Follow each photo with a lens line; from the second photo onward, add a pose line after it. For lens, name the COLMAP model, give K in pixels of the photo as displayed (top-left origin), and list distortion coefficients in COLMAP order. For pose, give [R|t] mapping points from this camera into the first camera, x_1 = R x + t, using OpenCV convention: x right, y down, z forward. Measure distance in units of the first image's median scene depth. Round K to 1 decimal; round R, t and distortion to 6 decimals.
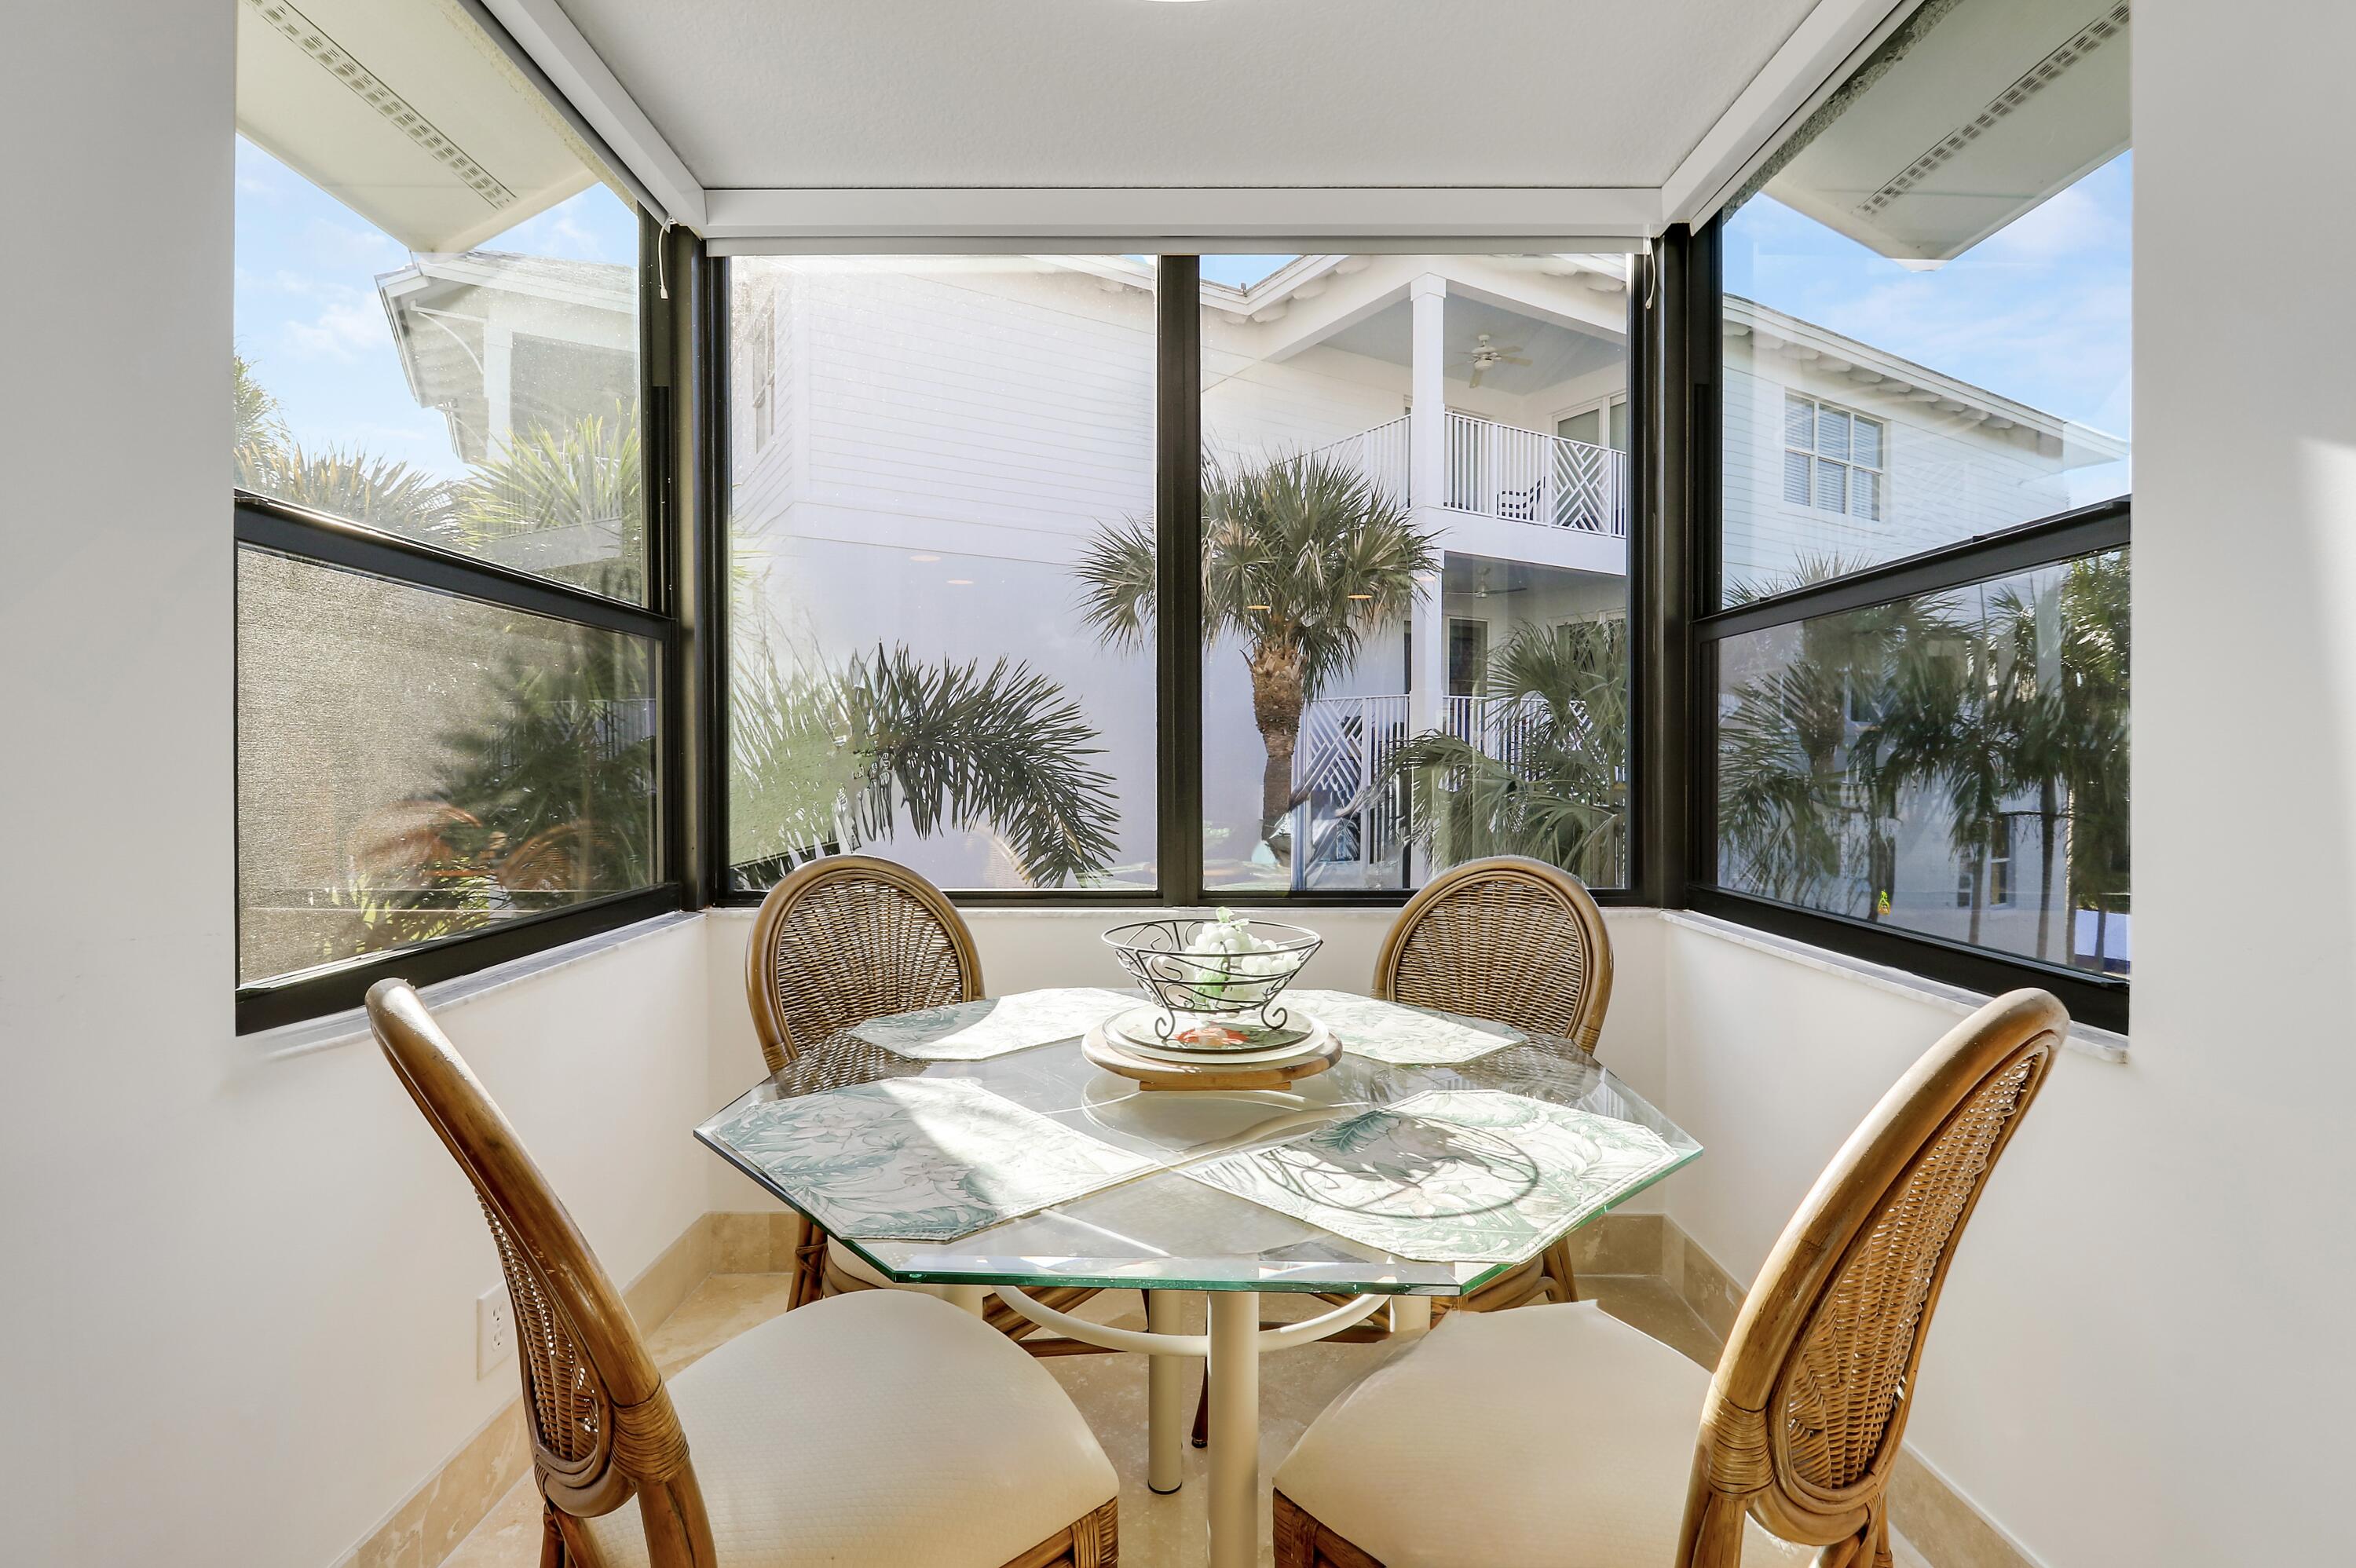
lens RADIAL K [[1101.0, 0, 1155.9], [0, 1101.0, 746.5], [0, 0, 1]] dist [-0.001289, -0.006545]
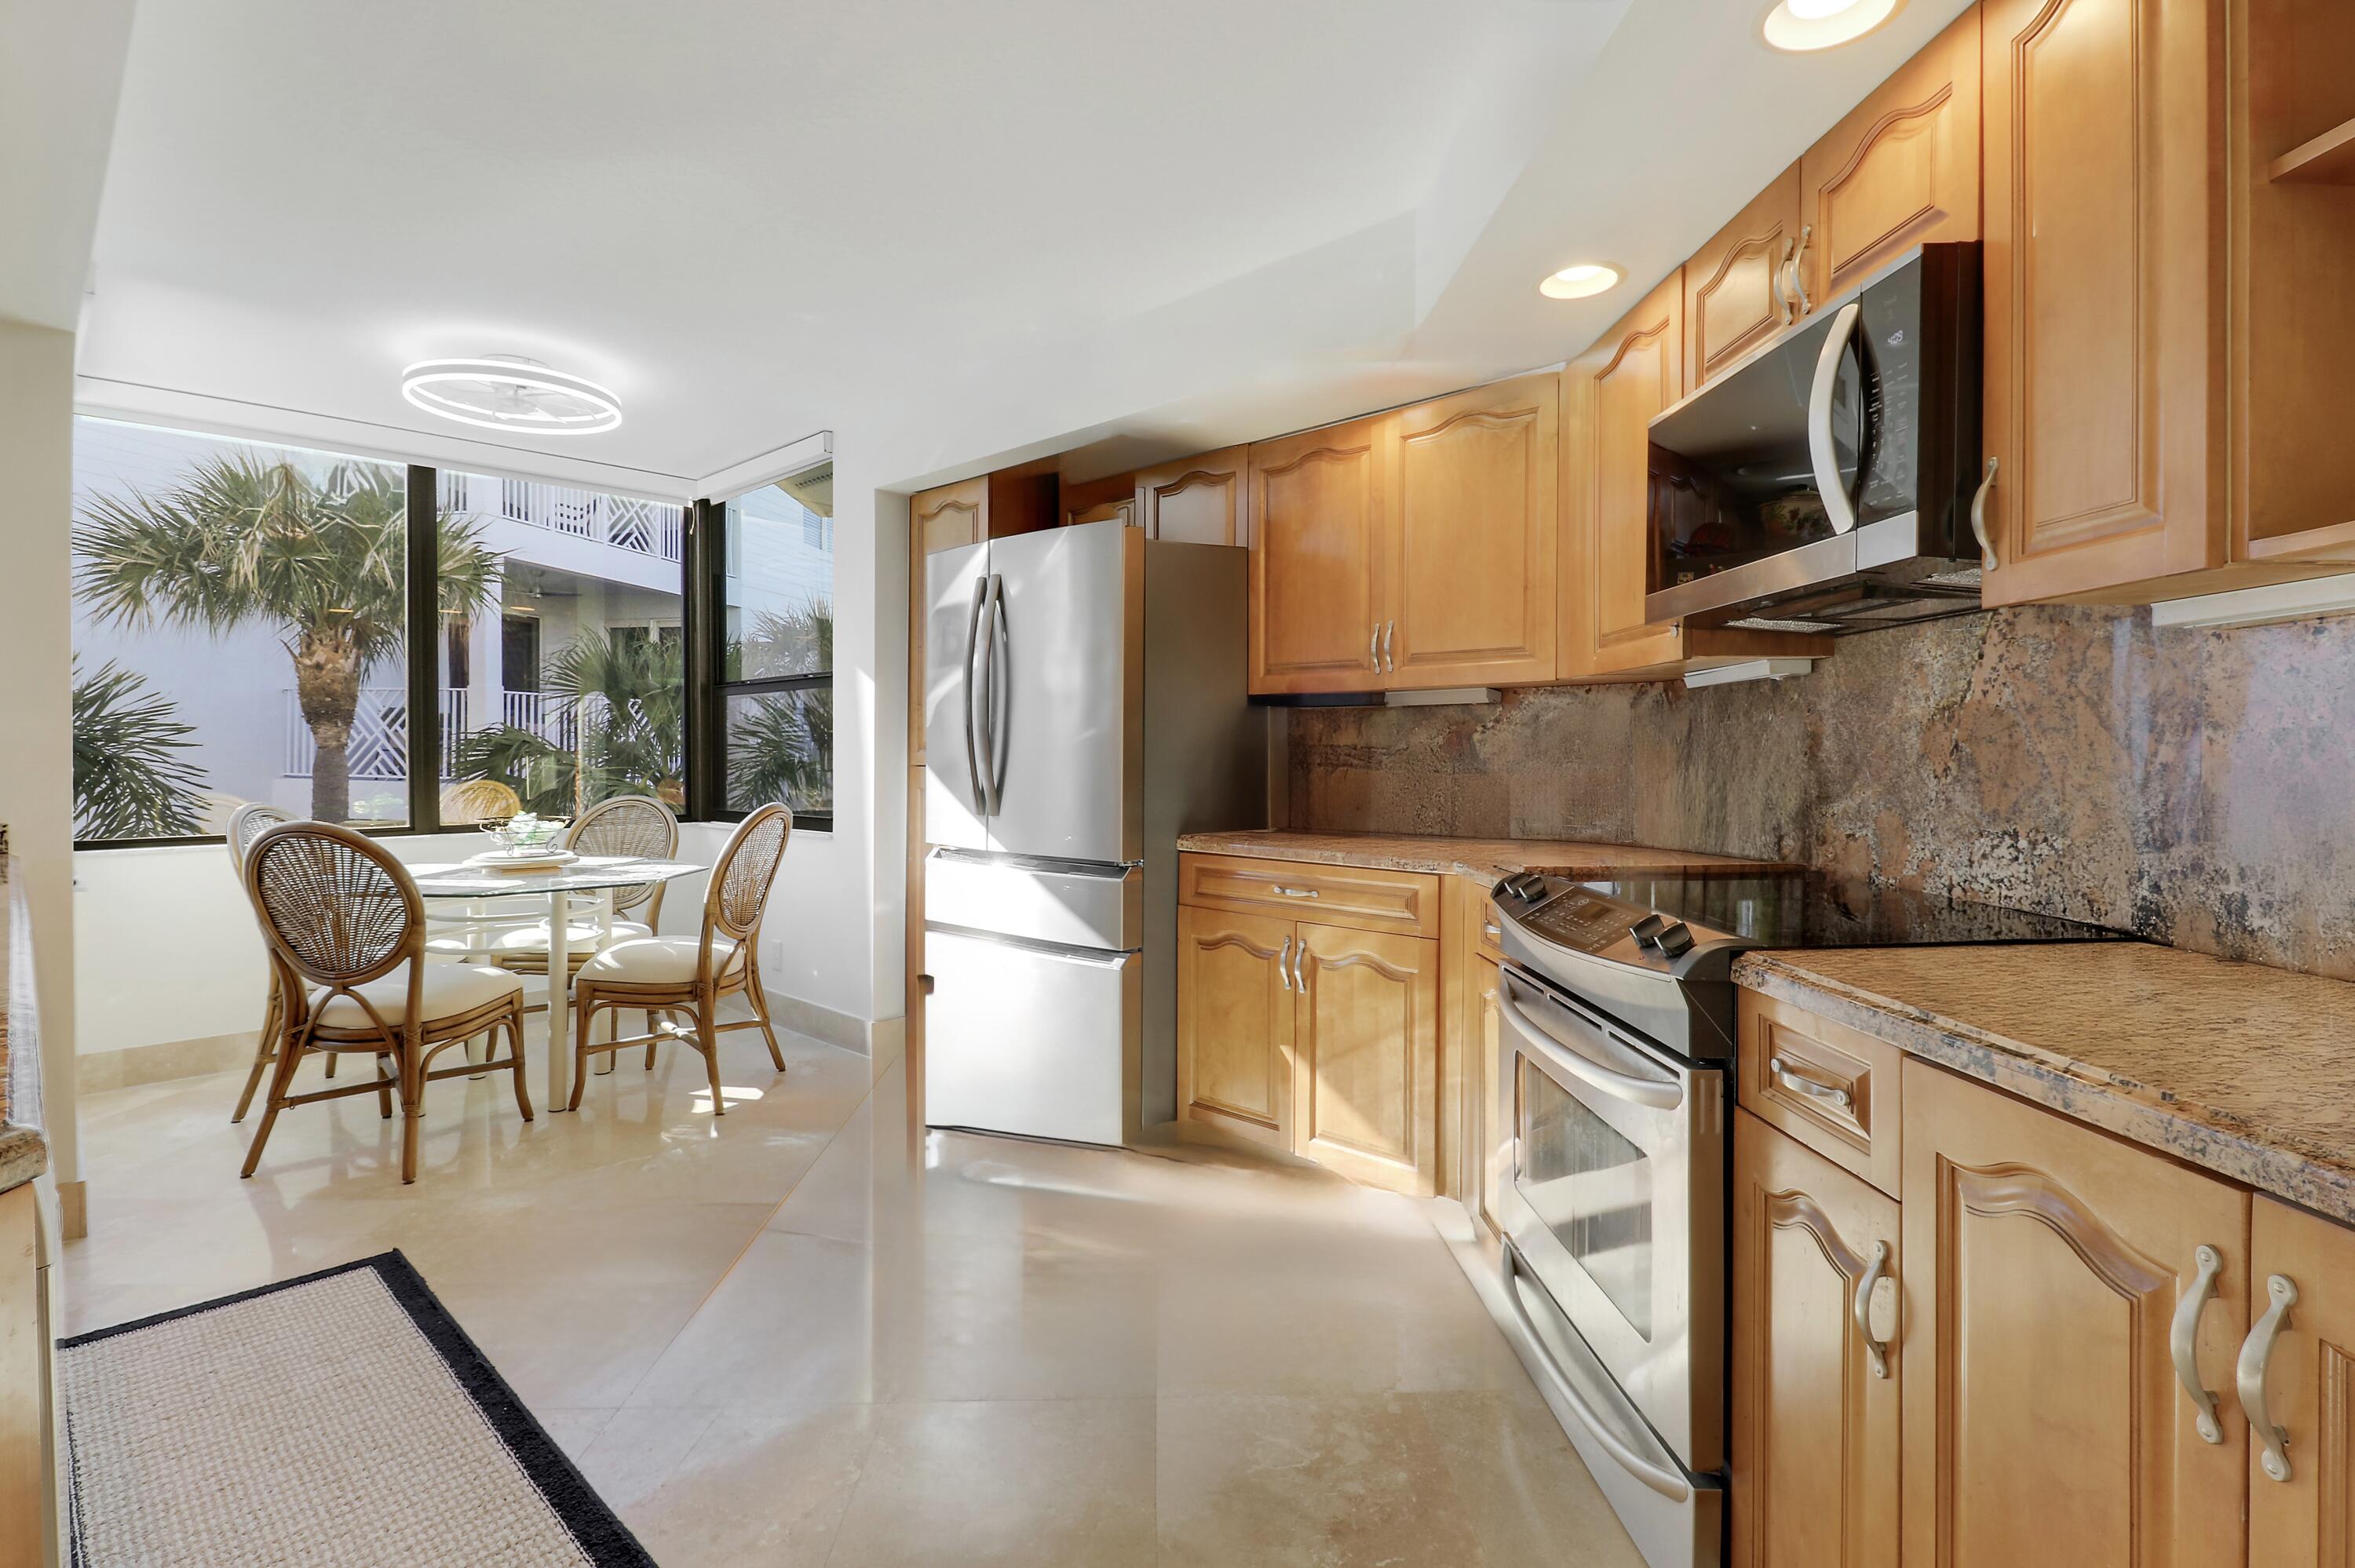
lens RADIAL K [[1100.5, 0, 1175.7], [0, 1100.5, 784.3], [0, 0, 1]] dist [-0.001289, -0.006545]
pose [[0.673167, -0.022914, 0.739135, -0.114251], [-0.008338, 0.999221, 0.038571, -0.002774], [-0.739443, -0.032127, 0.672452, -0.257373]]
